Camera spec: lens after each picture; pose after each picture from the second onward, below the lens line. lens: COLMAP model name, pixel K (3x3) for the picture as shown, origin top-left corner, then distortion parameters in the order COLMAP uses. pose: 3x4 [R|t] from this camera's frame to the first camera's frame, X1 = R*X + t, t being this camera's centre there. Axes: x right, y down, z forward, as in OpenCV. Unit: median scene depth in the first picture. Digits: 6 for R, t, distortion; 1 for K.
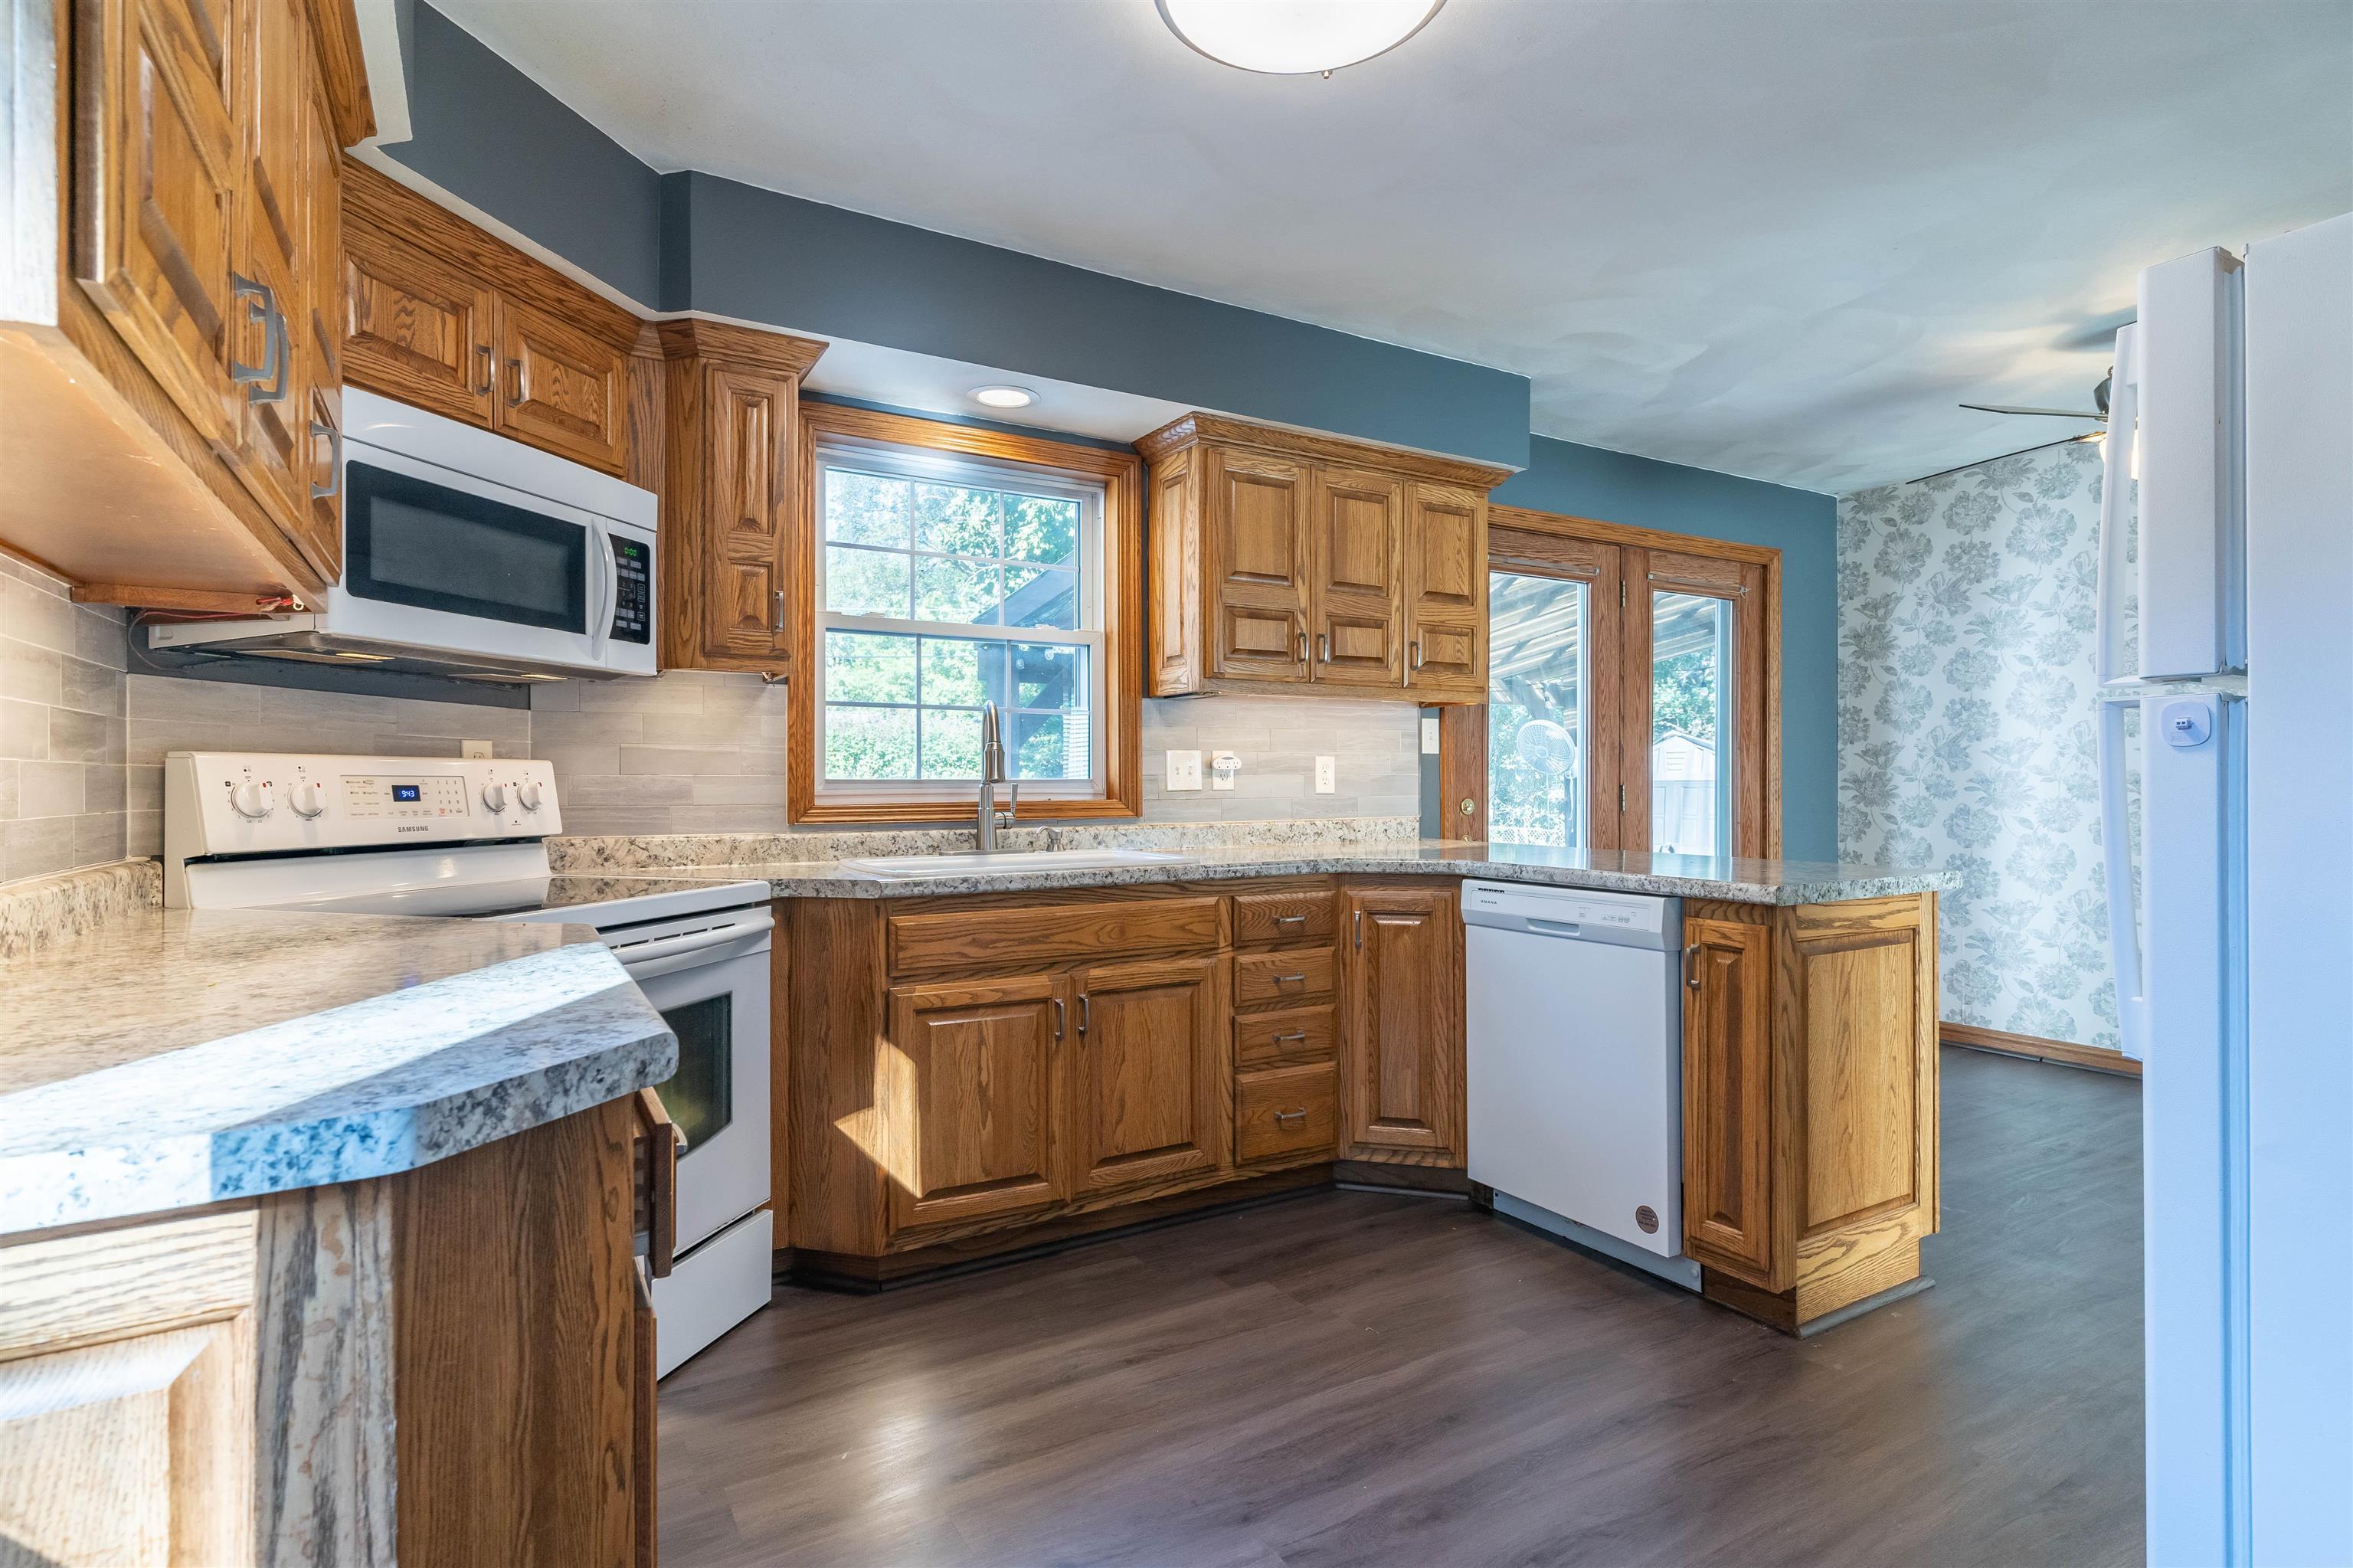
lens RADIAL K [[1162.1, 0, 1176.5], [0, 1162.1, 784.0], [0, 0, 1]] dist [0.000644, 0.000153]
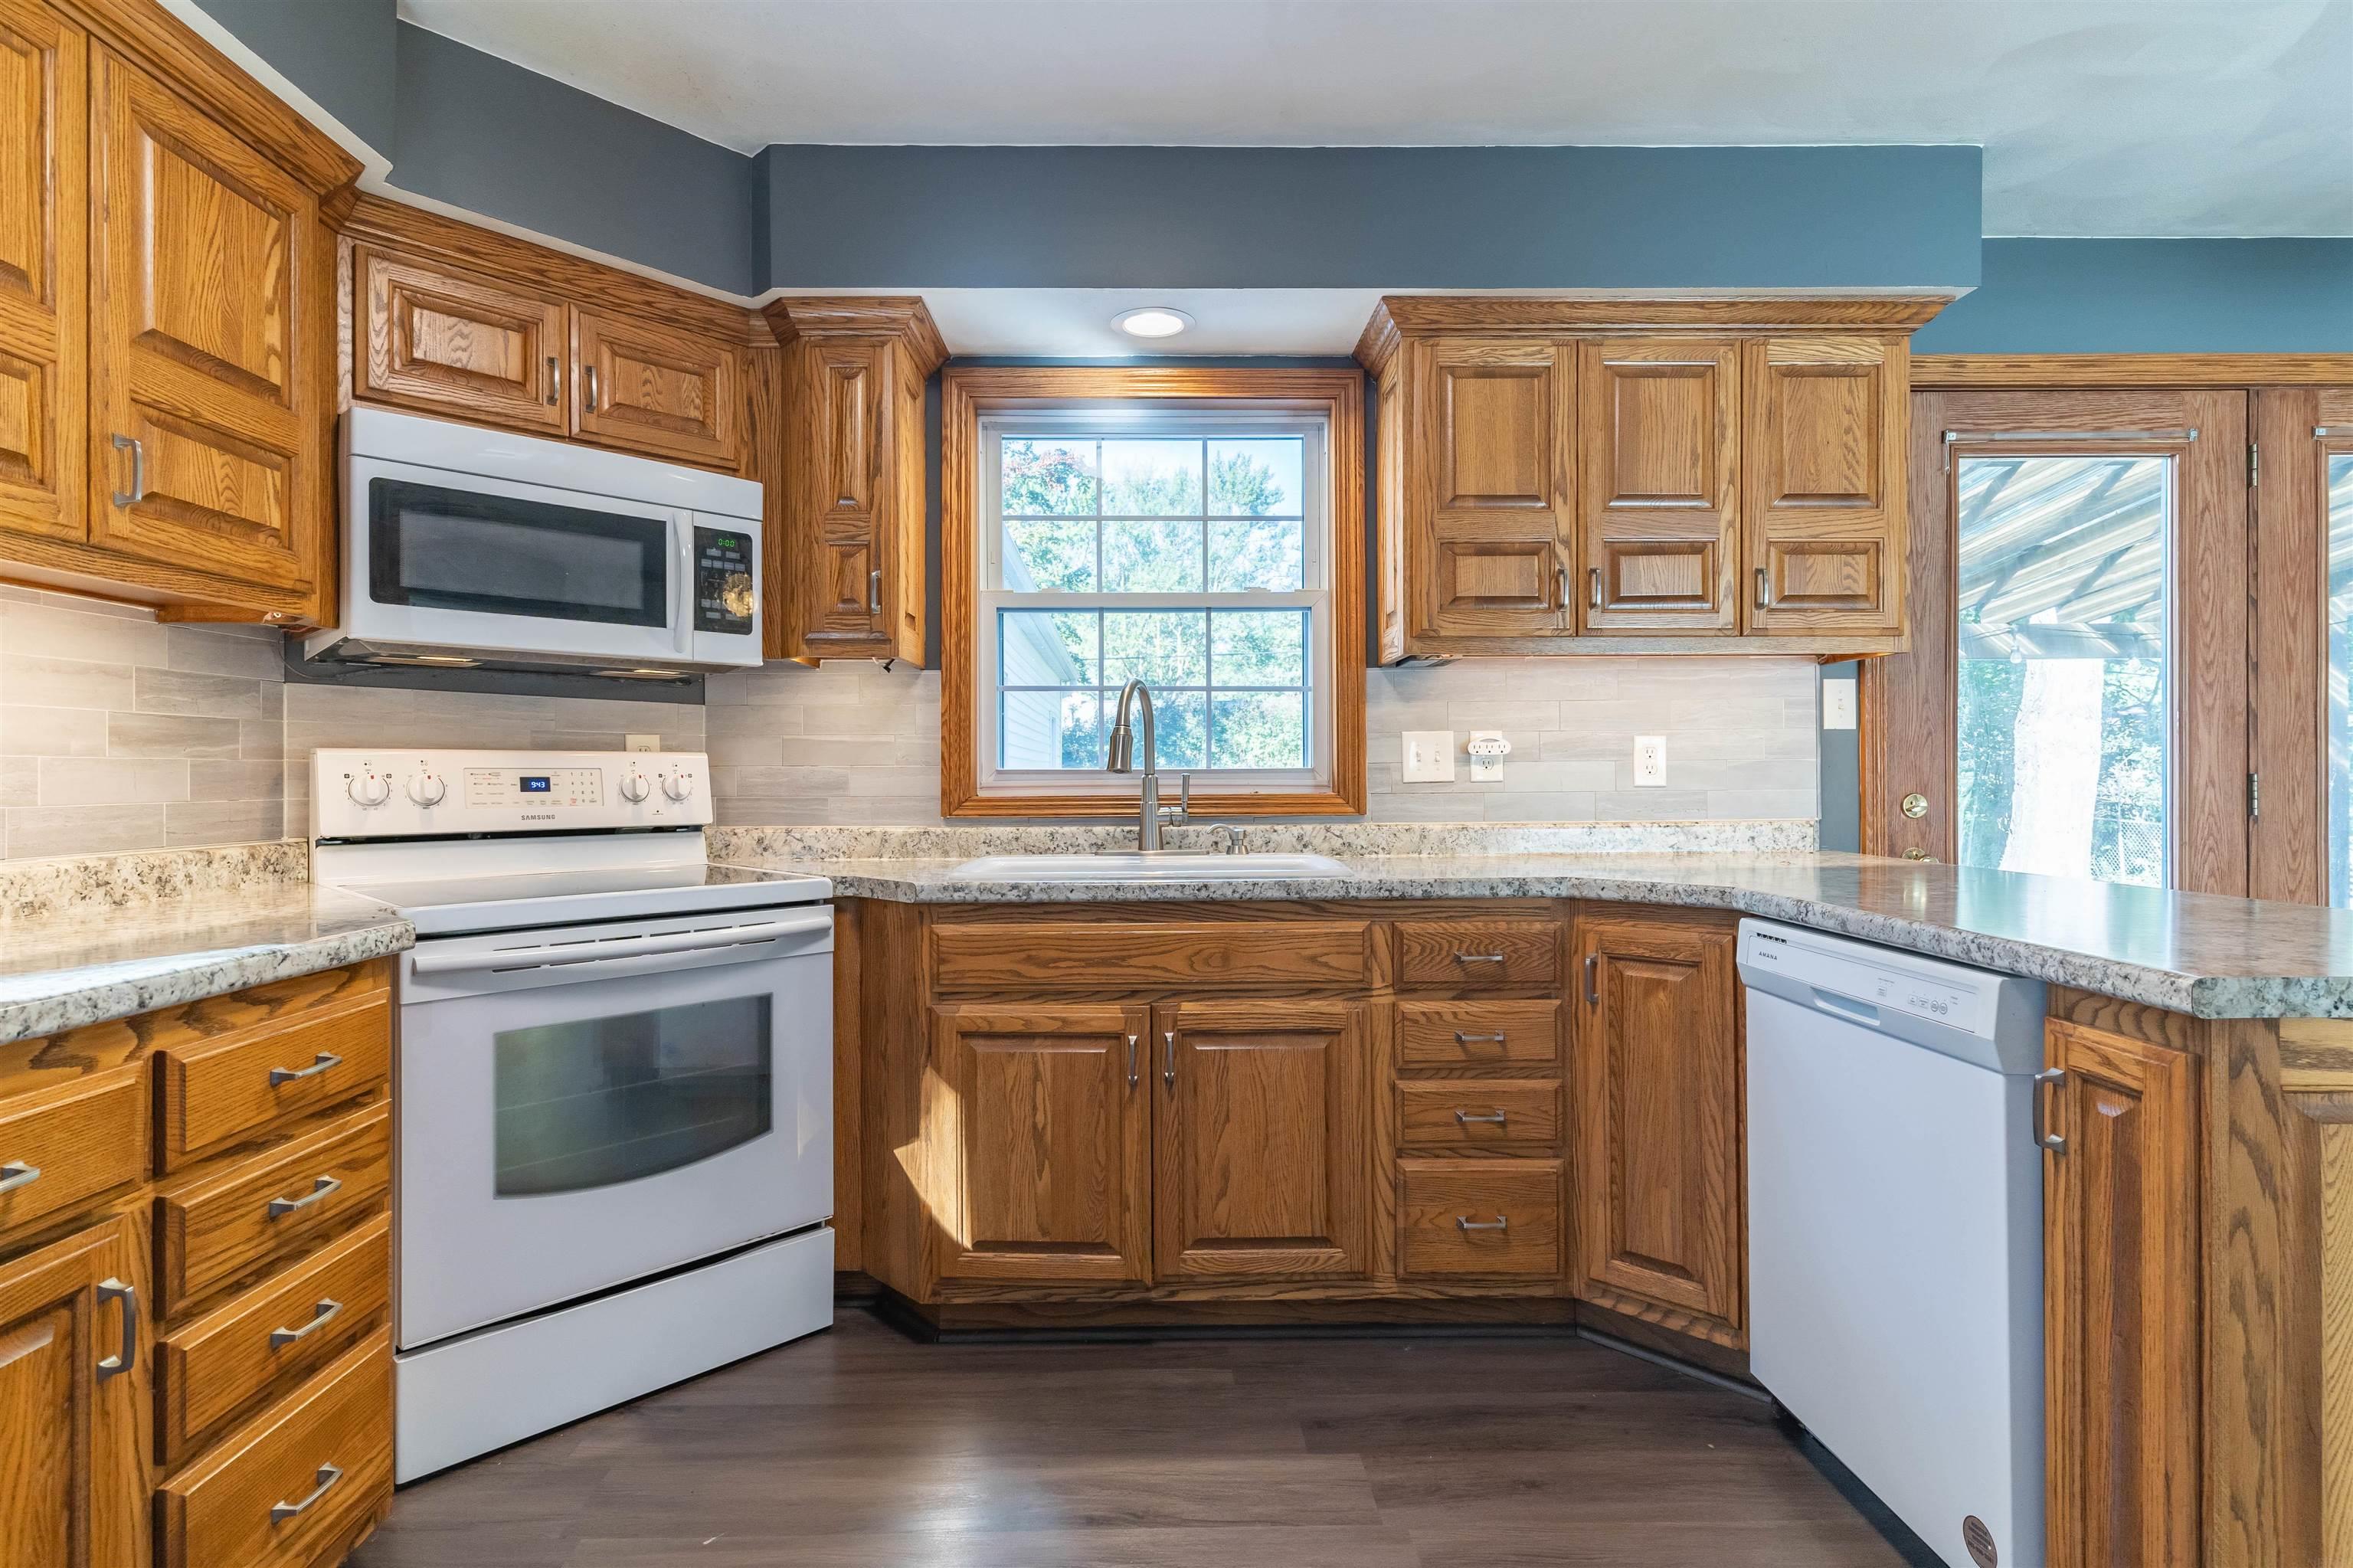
lens RADIAL K [[1161.7, 0, 1156.5], [0, 1161.7, 774.8], [0, 0, 1]] dist [0.001393, 0.000470]
pose [[0.867228, -0.001518, -0.497908, 0.303634], [0.002073, 0.999998, 0.000562, -0.000229], [0.497906, -0.001520, 0.867230, 0.277489]]
